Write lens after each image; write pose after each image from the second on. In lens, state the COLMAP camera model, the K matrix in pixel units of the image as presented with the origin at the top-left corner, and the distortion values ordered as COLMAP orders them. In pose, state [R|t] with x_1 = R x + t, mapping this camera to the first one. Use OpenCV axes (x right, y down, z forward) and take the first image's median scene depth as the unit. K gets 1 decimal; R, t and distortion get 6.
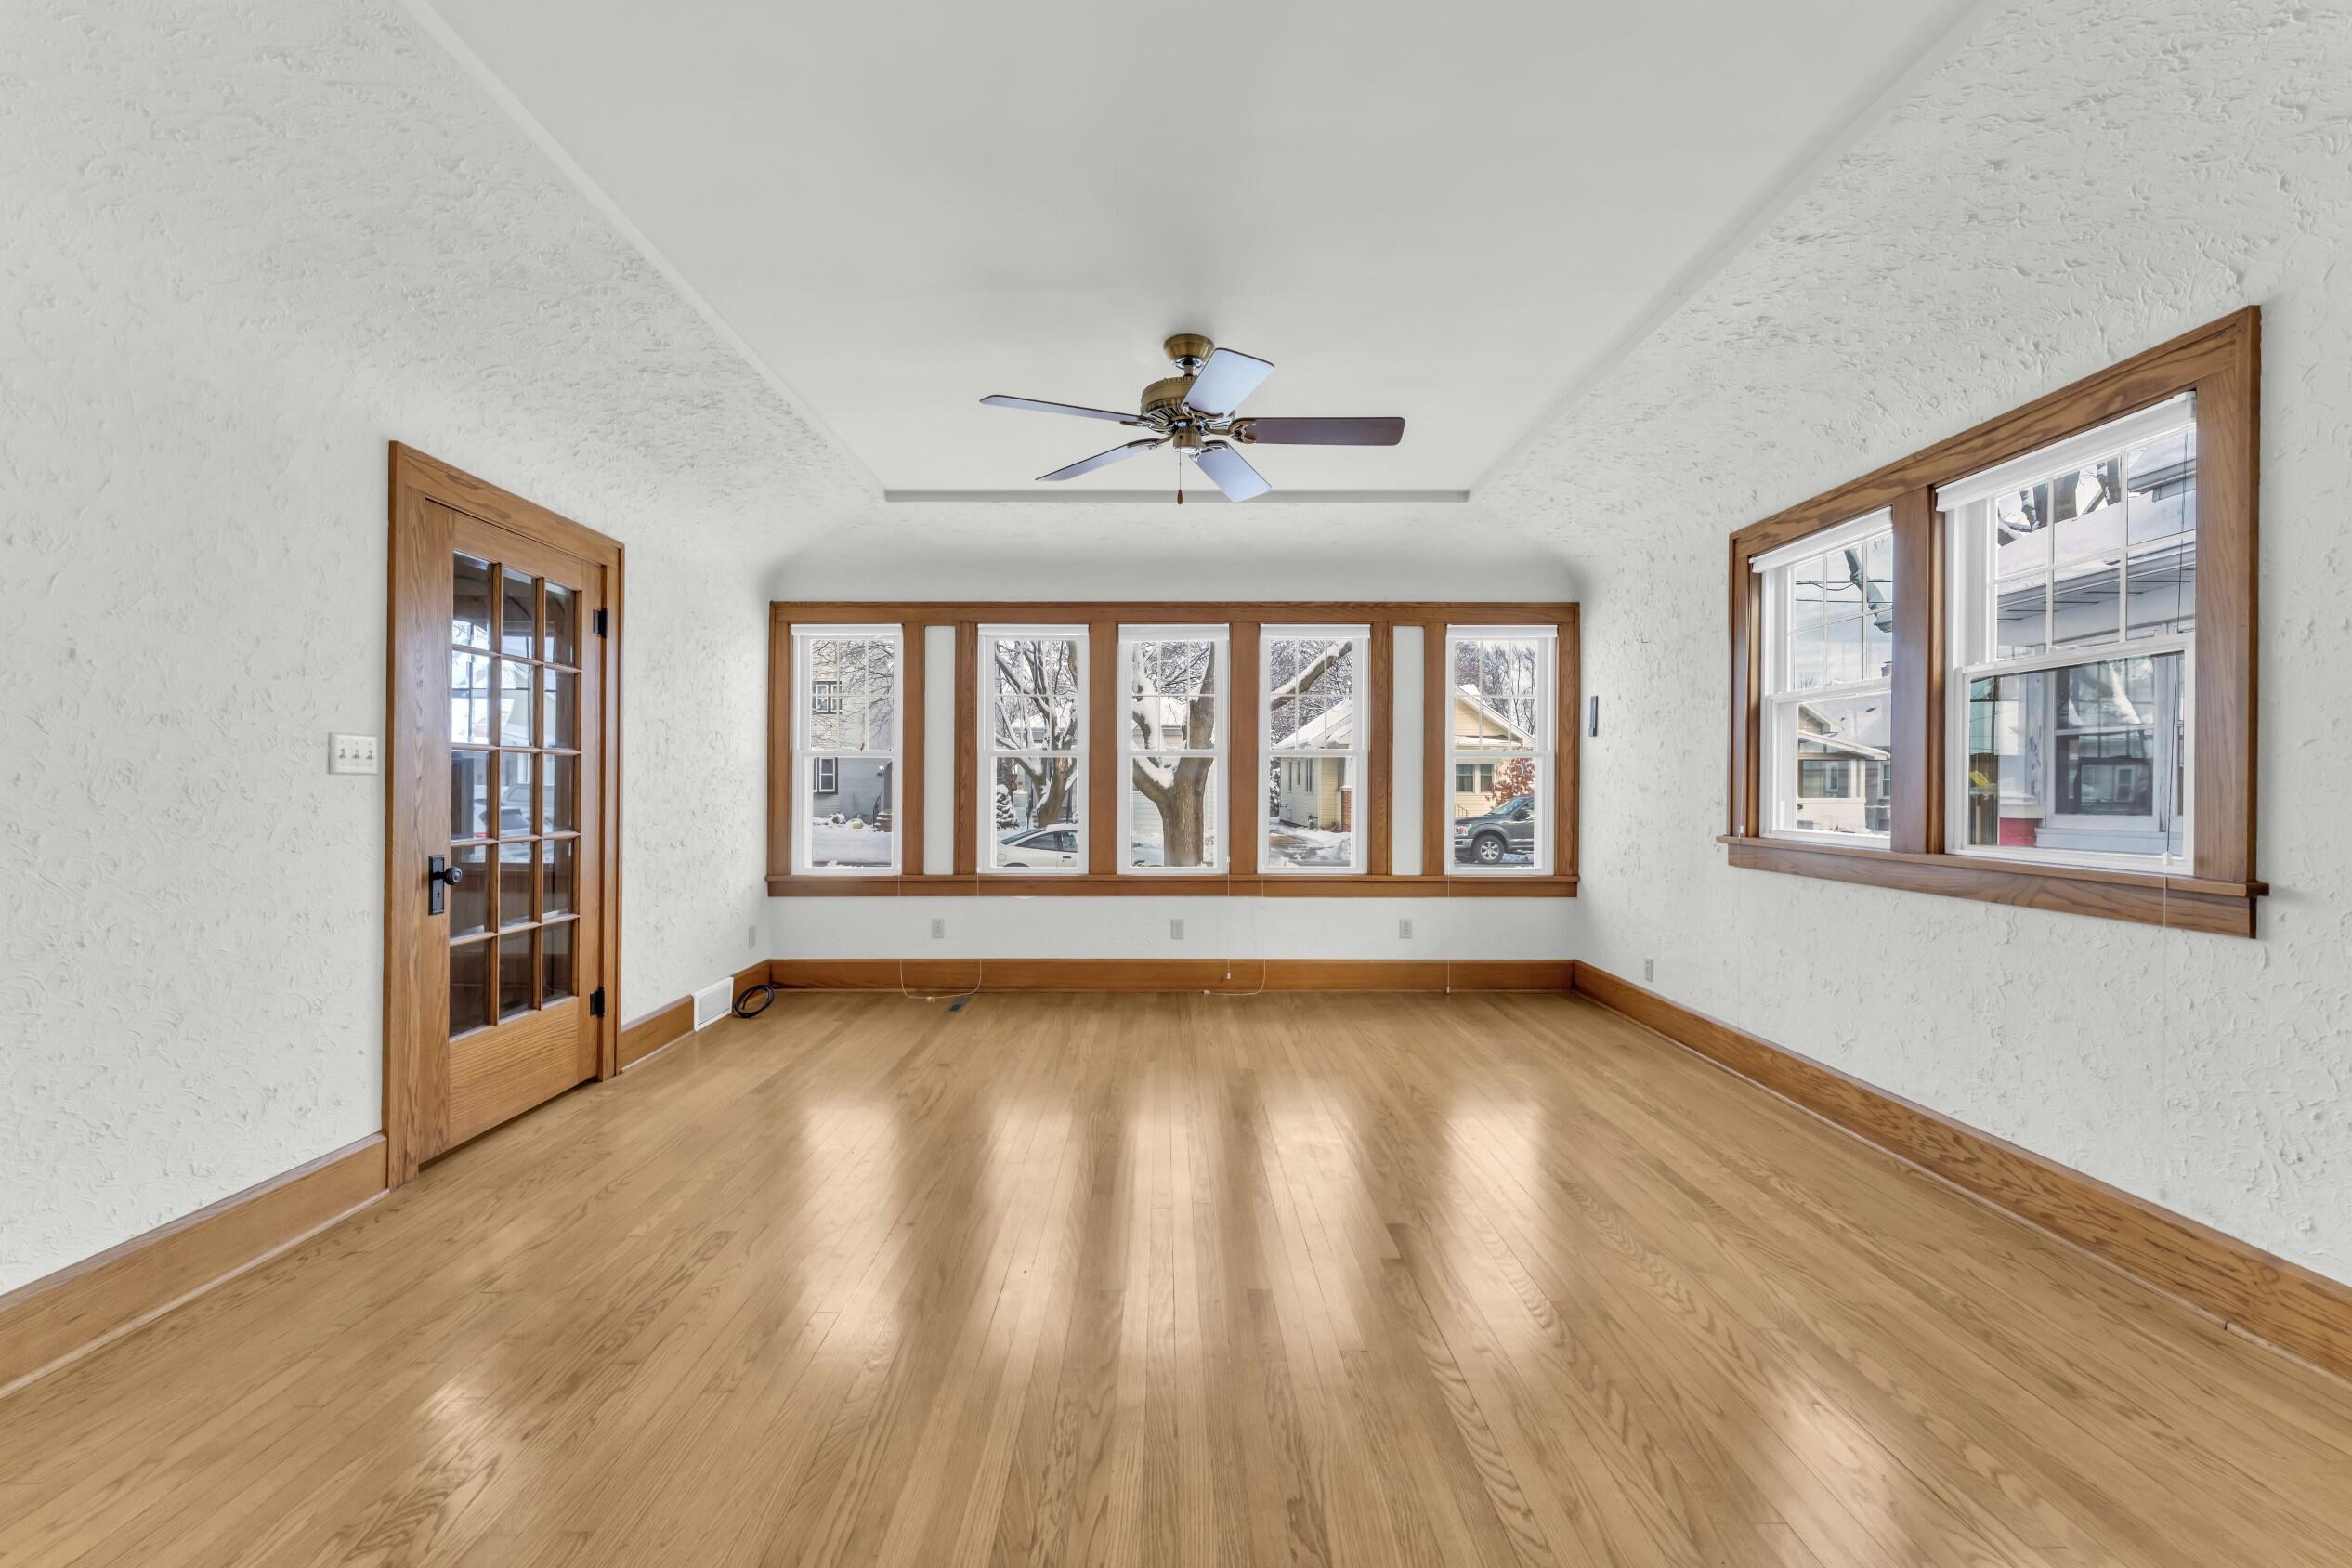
lens RADIAL K [[959.4, 0, 1167.8], [0, 959.4, 779.7], [0, 0, 1]] dist [-0.000532, 0.000181]
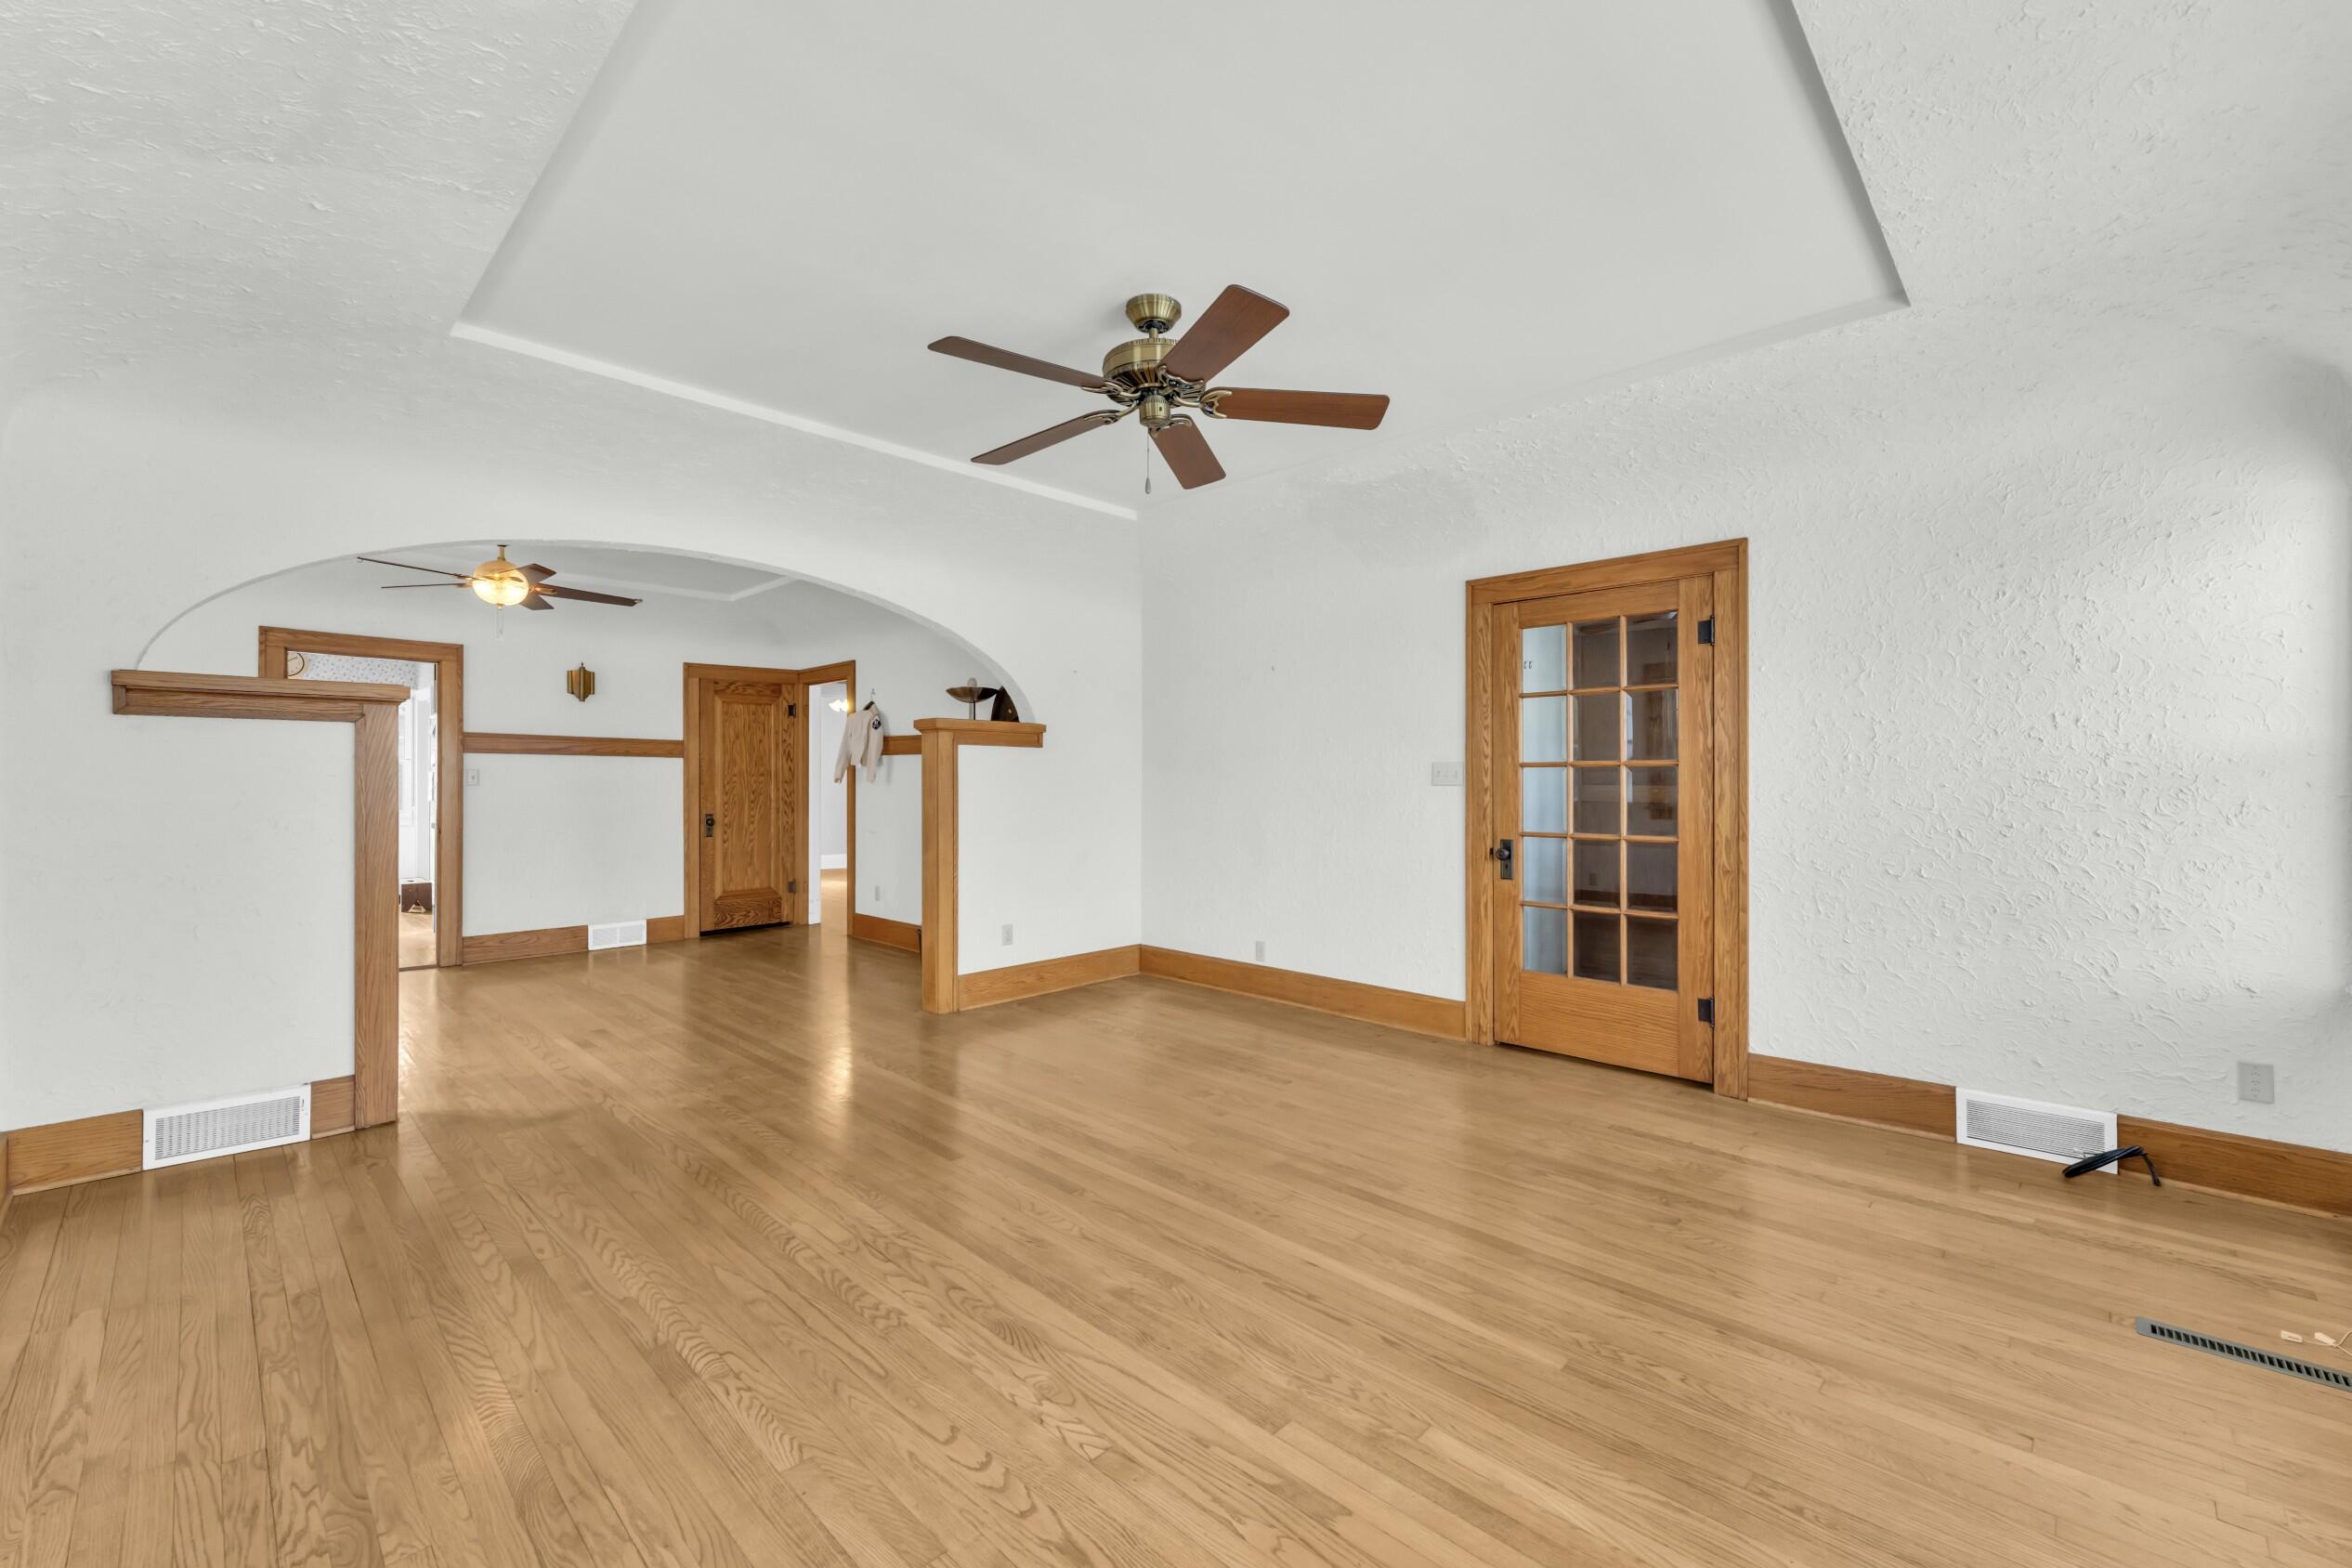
lens RADIAL K [[959.4, 0, 1167.8], [0, 959.4, 779.7], [0, 0, 1]] dist [-0.000532, 0.000181]
pose [[-0.705853, -0.008175, -0.708311, 0.511332], [0.001755, 0.999910, -0.013290, 0.003573], [0.708356, -0.010624, -0.705775, 1.299242]]
